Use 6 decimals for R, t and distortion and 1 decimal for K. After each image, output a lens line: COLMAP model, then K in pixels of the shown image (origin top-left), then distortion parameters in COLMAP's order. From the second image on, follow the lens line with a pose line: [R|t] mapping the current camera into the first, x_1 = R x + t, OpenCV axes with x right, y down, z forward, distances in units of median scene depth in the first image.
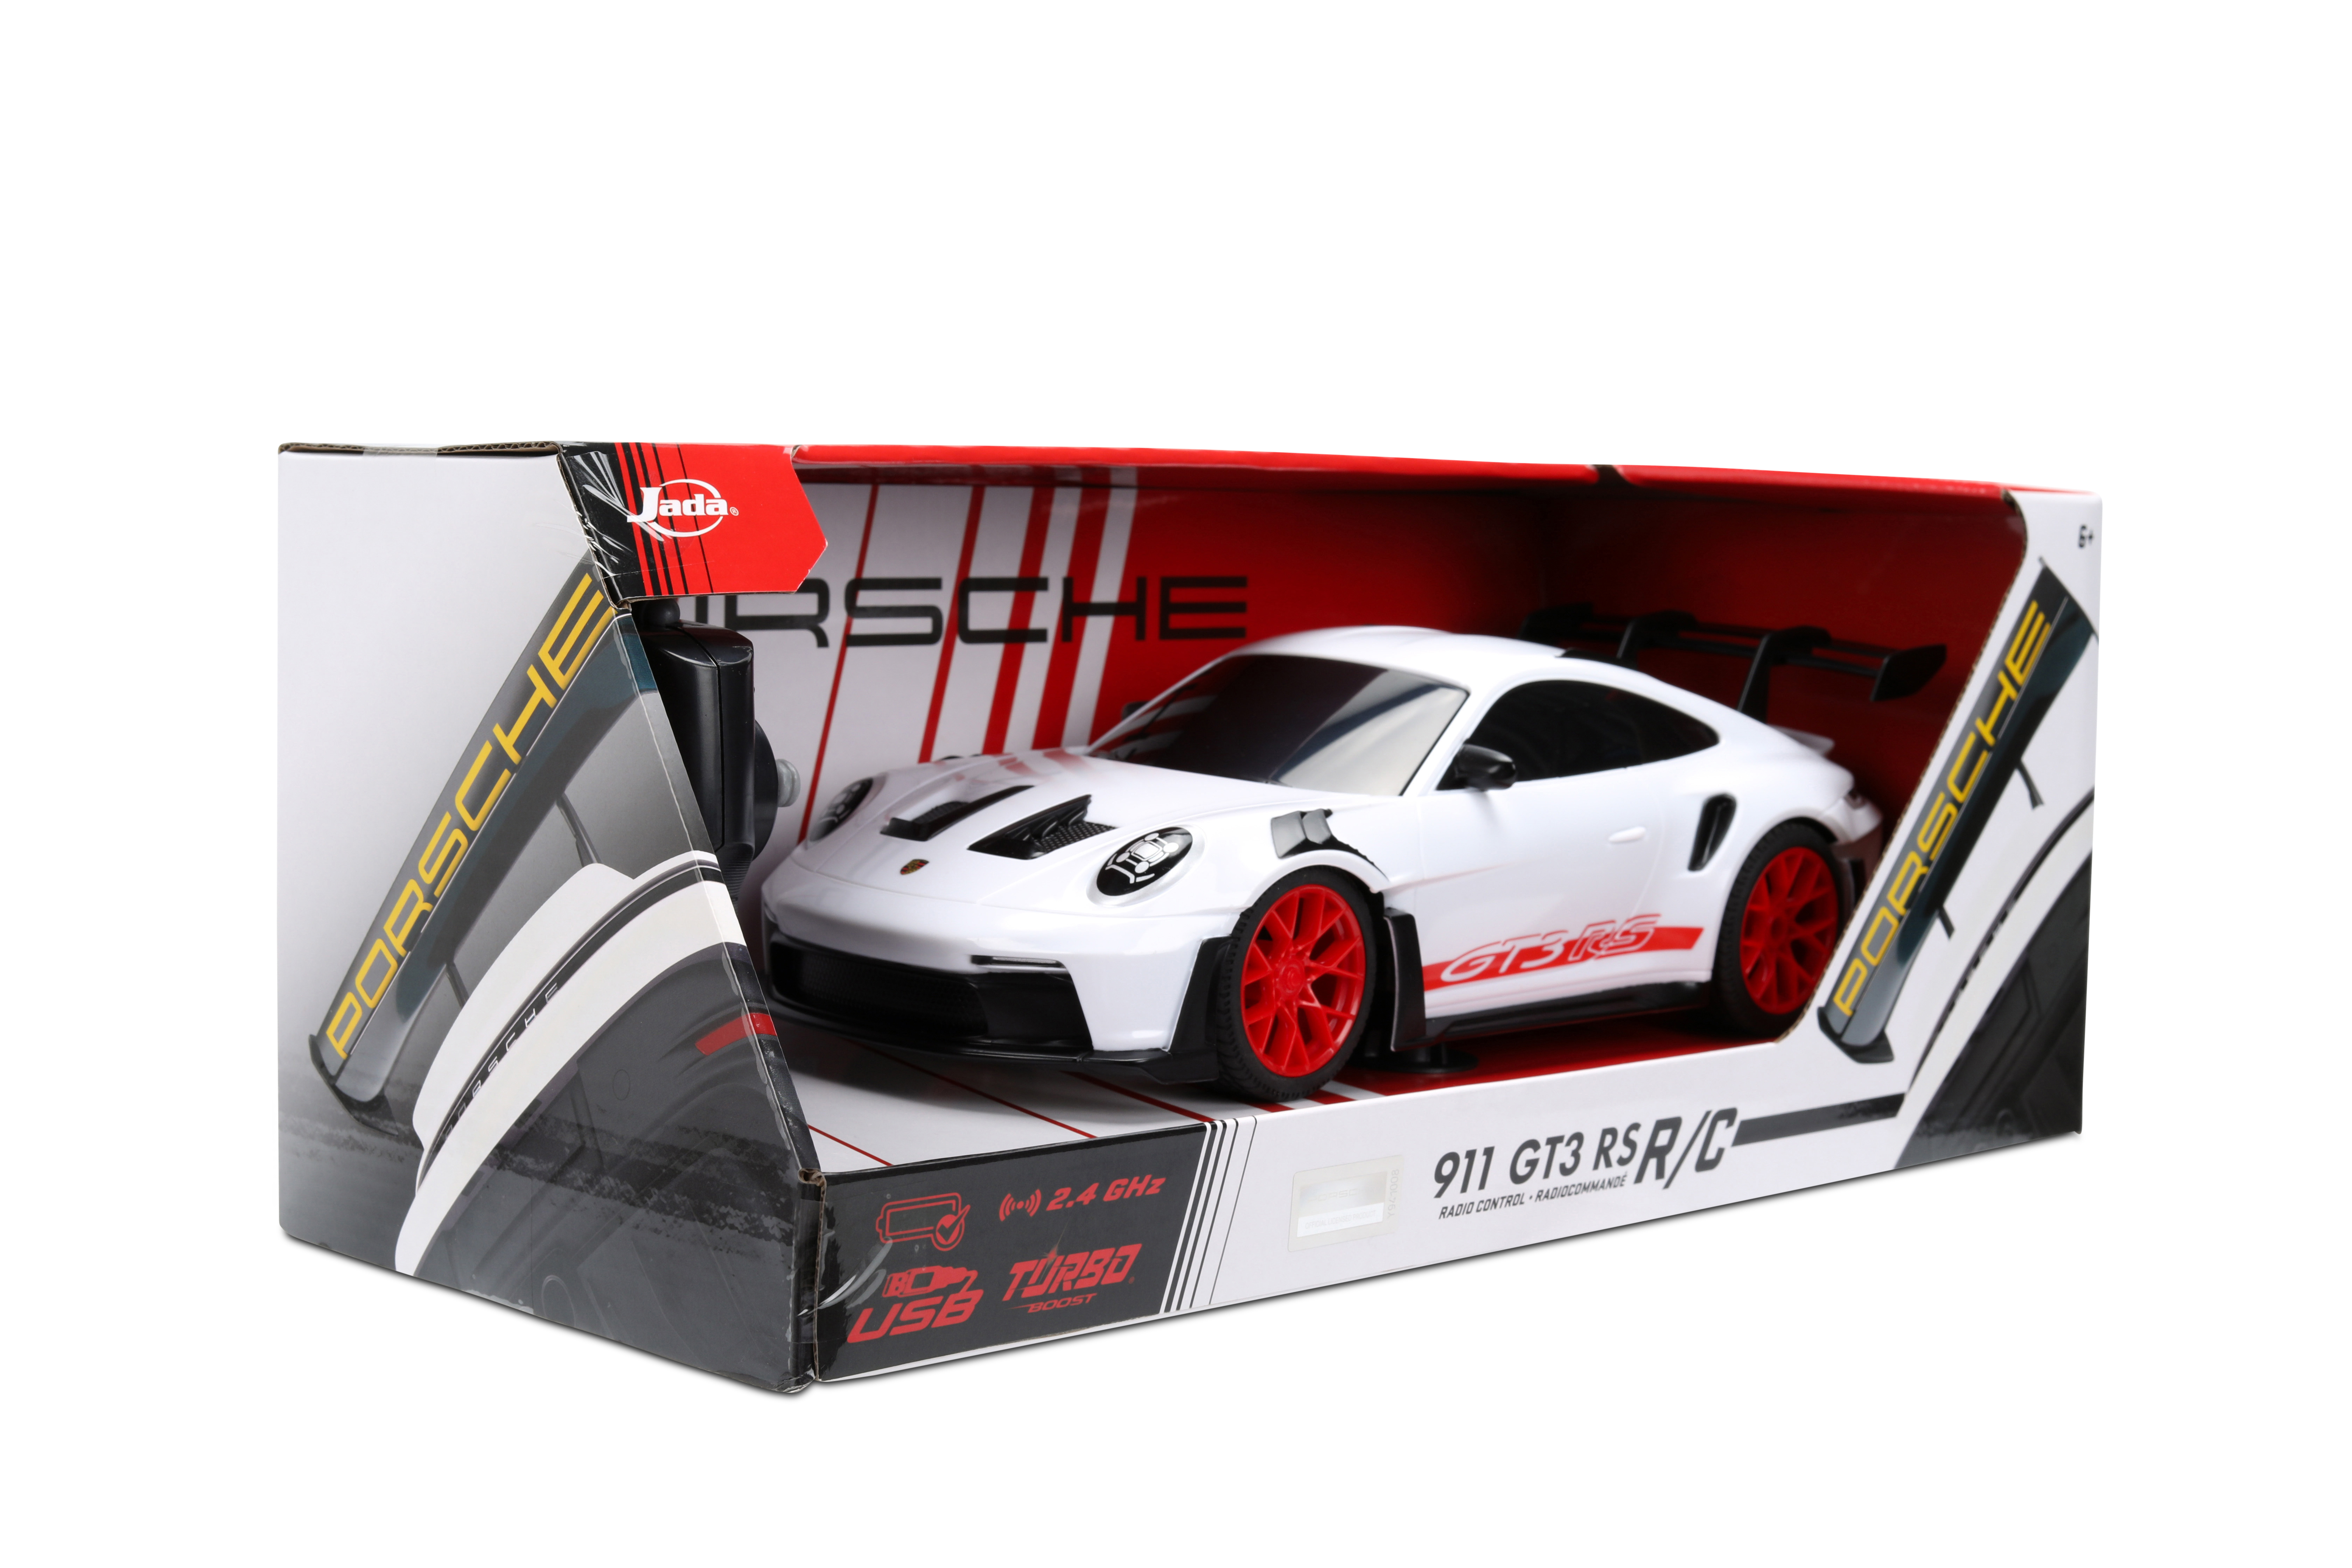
lens RADIAL K [[3418.8, 0, 1176.0], [0, 3418.8, 784.0], [0, 0, 1]] dist [0.005801, -0.001865]
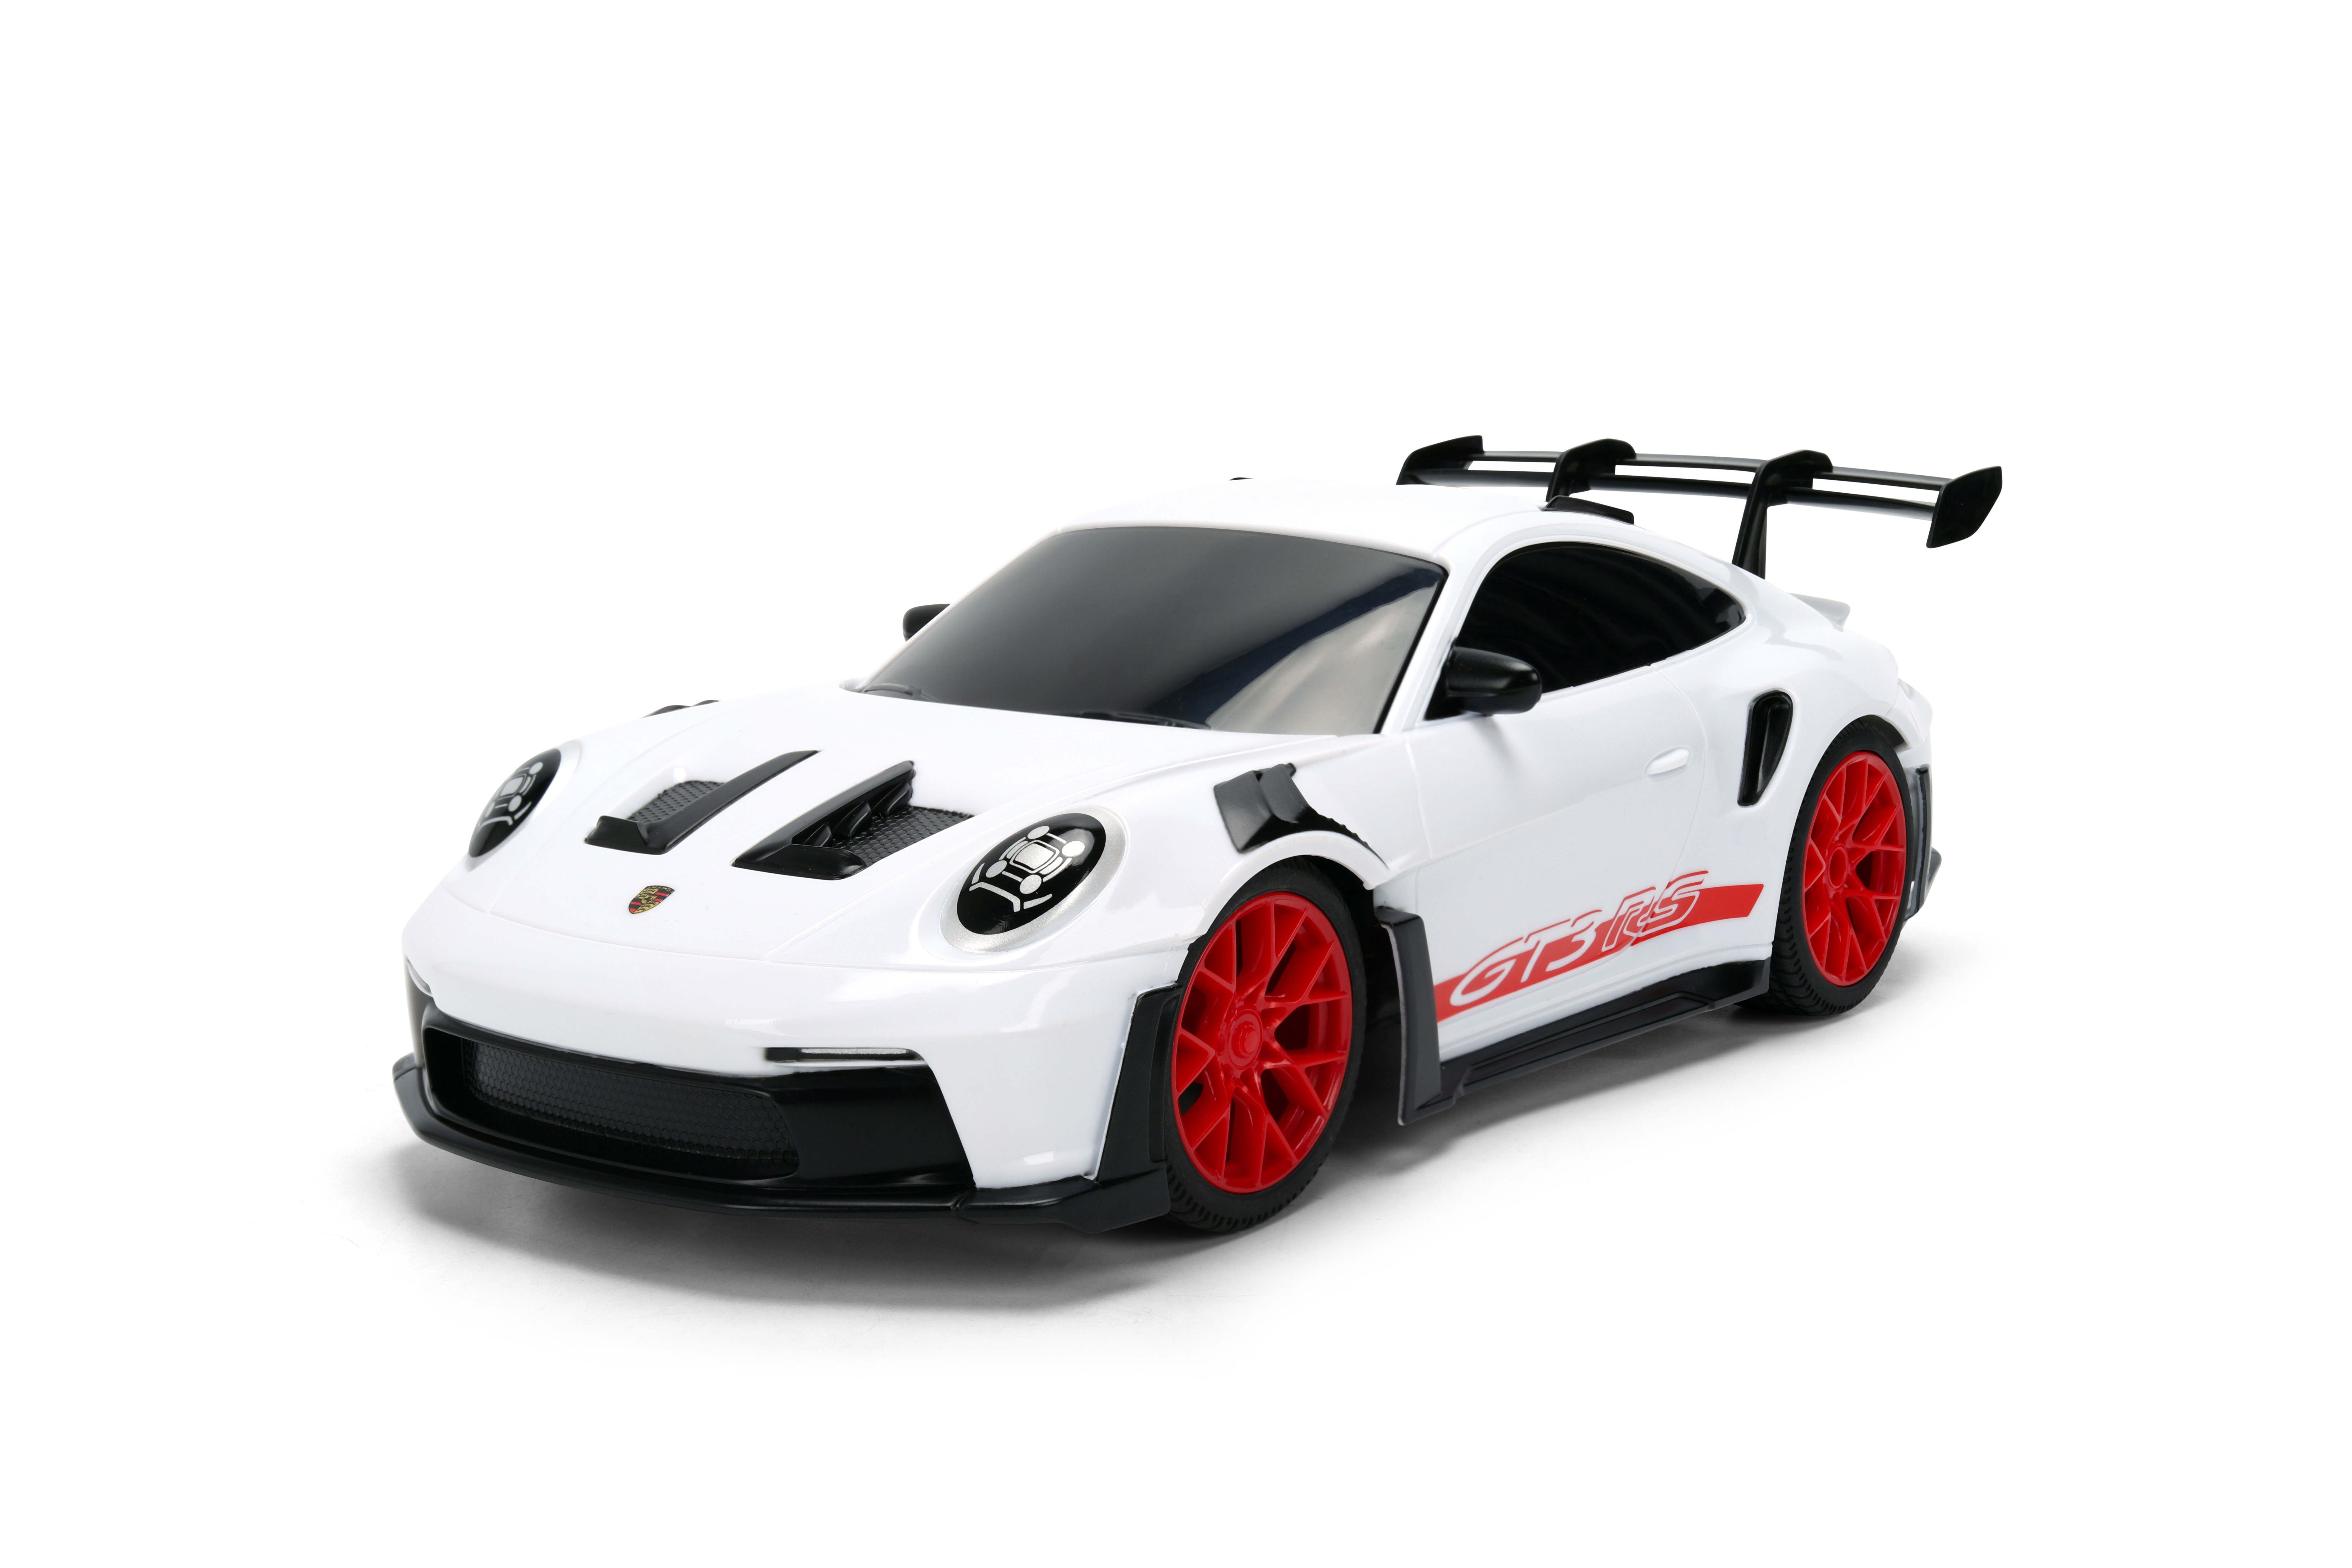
lens RADIAL K [[3292.0, 0, 1179.0], [0, 3292.0, 711.8], [0, 0, 1]] dist [-0.077483, -0.016363]
pose [[0.989301, -0.060167, 0.132905, -0.056376], [0.057226, 0.998027, 0.025844, -0.019158], [-0.134198, -0.017962, 0.990792, 0.379085]]
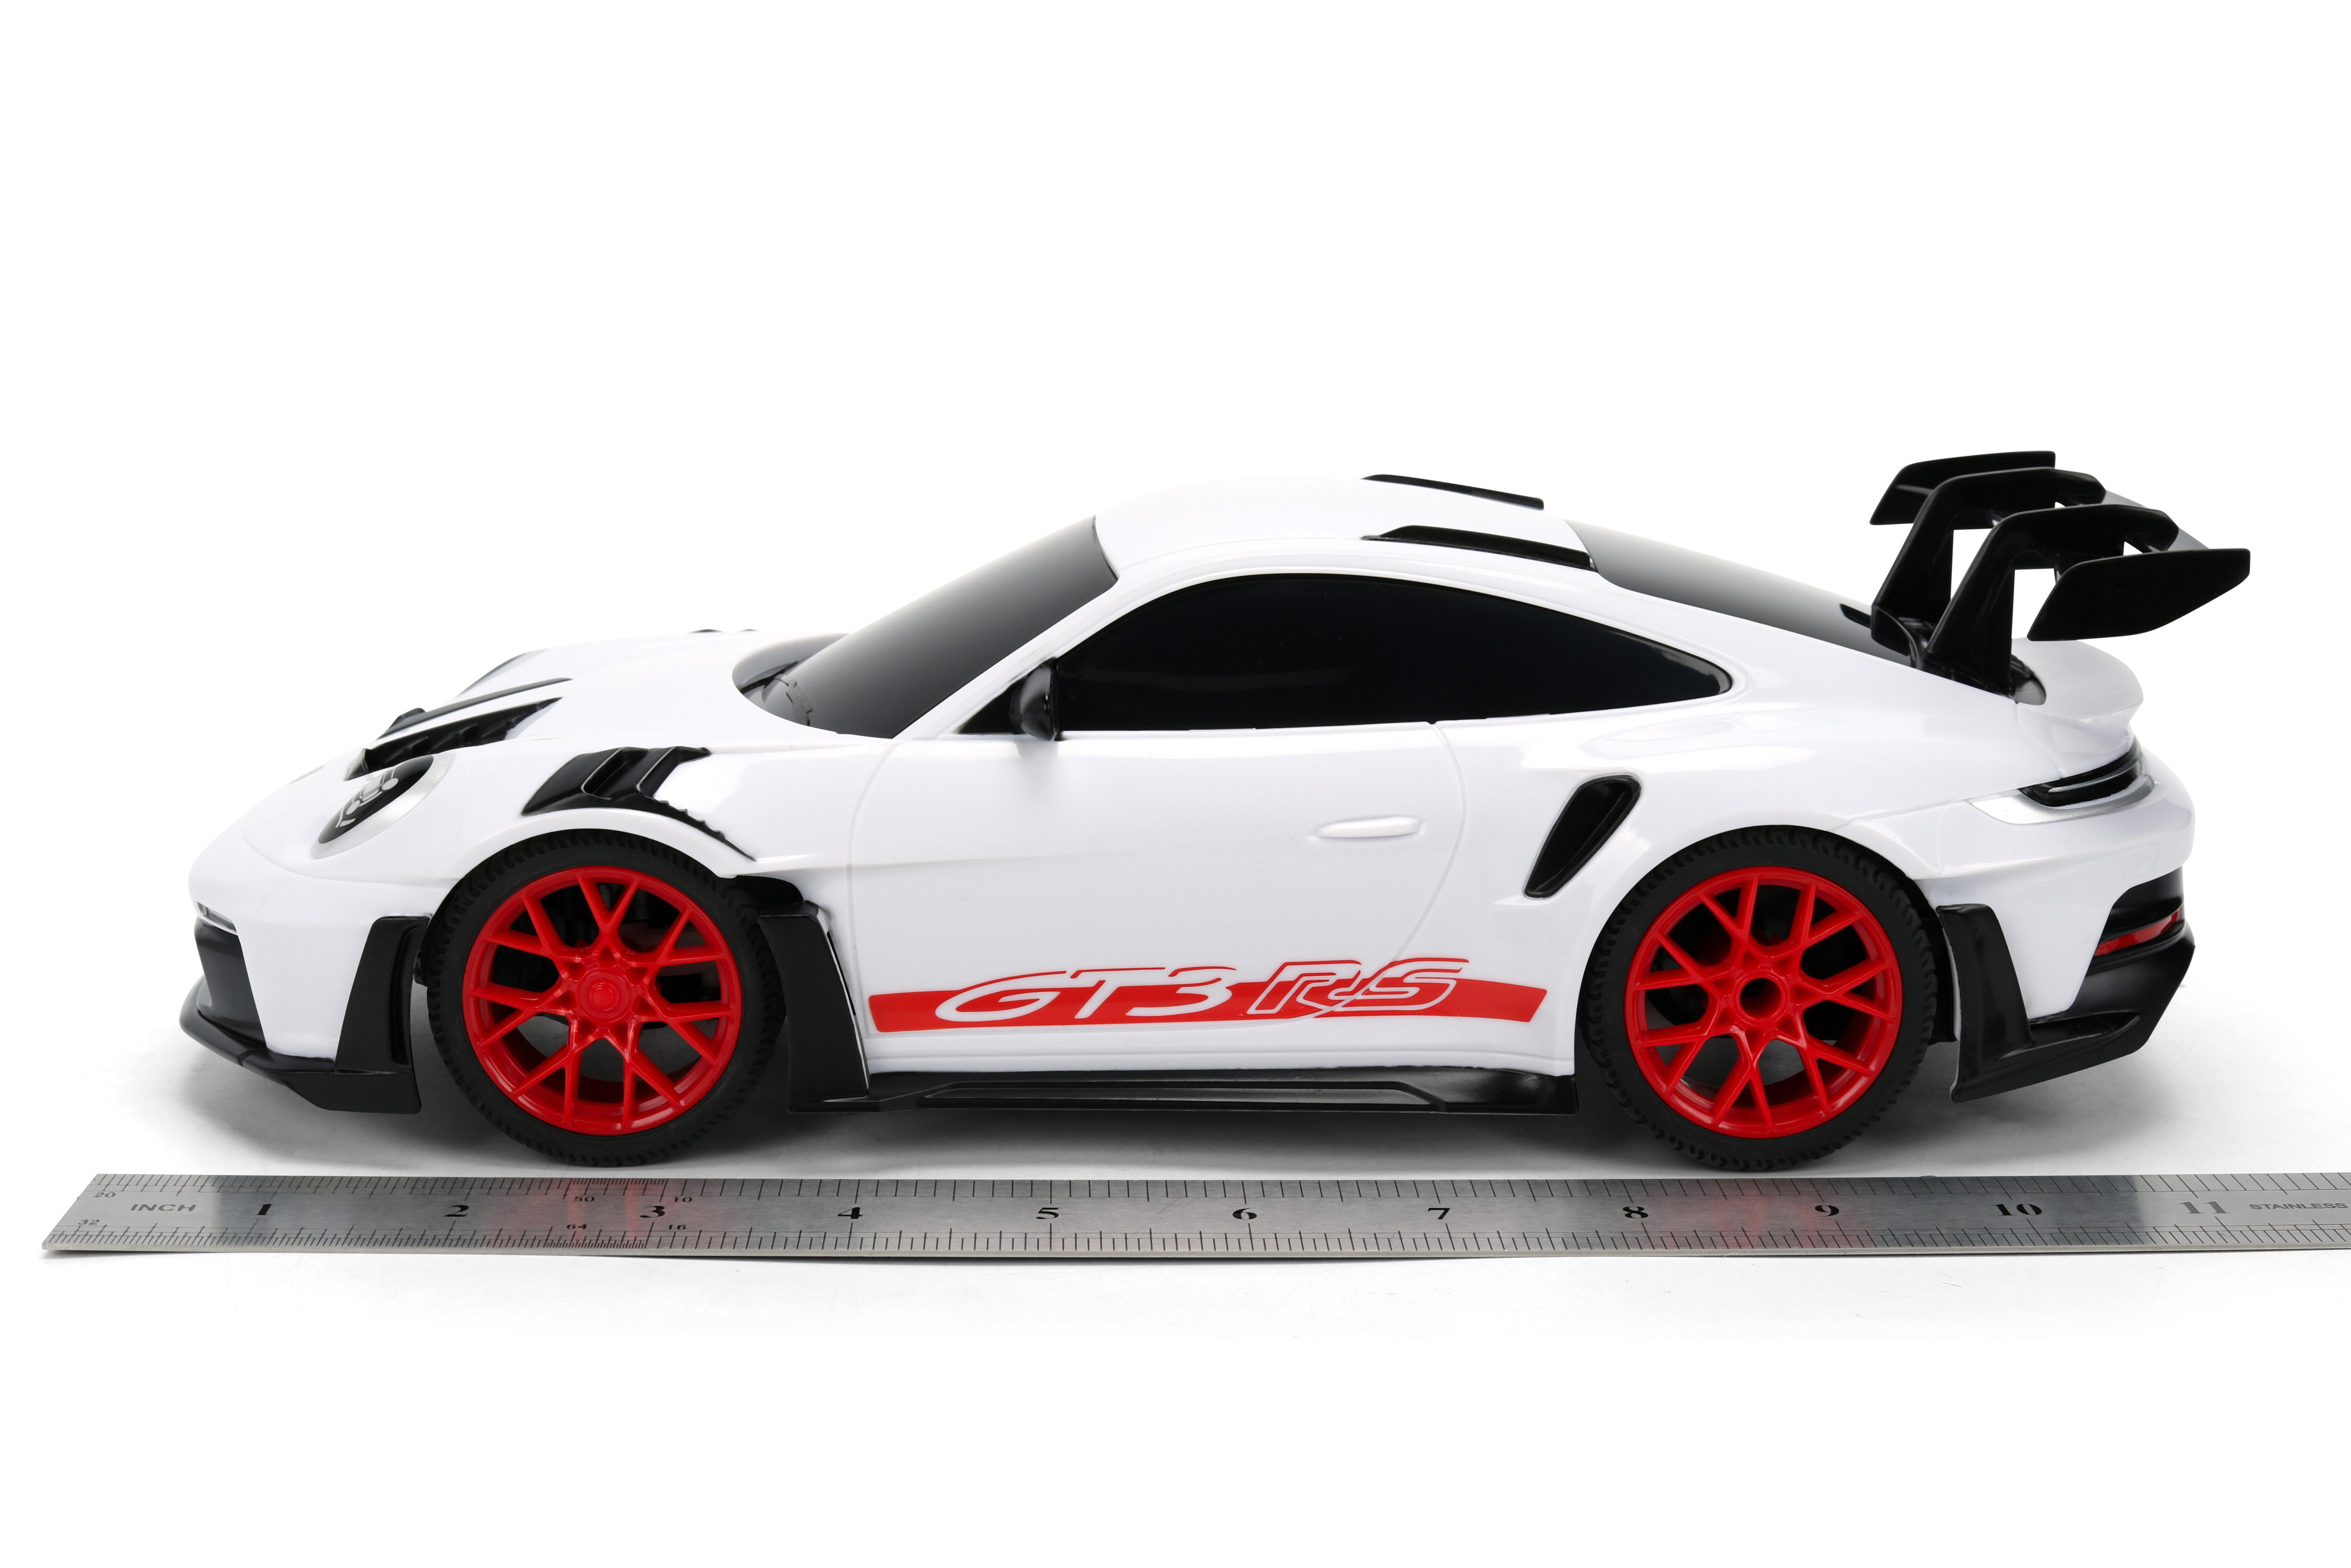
lens RADIAL K [[3678.9, 0, 1175.5], [0, 3678.9, 784.0], [0, 0, 1]] dist [-0.007435, -0.030566]
pose [[0.719420, 0.079482, -0.690012, 0.608452], [-0.049351, 0.996770, 0.063362, -0.036181], [0.692820, -0.011531, 0.721019, 0.519231]]
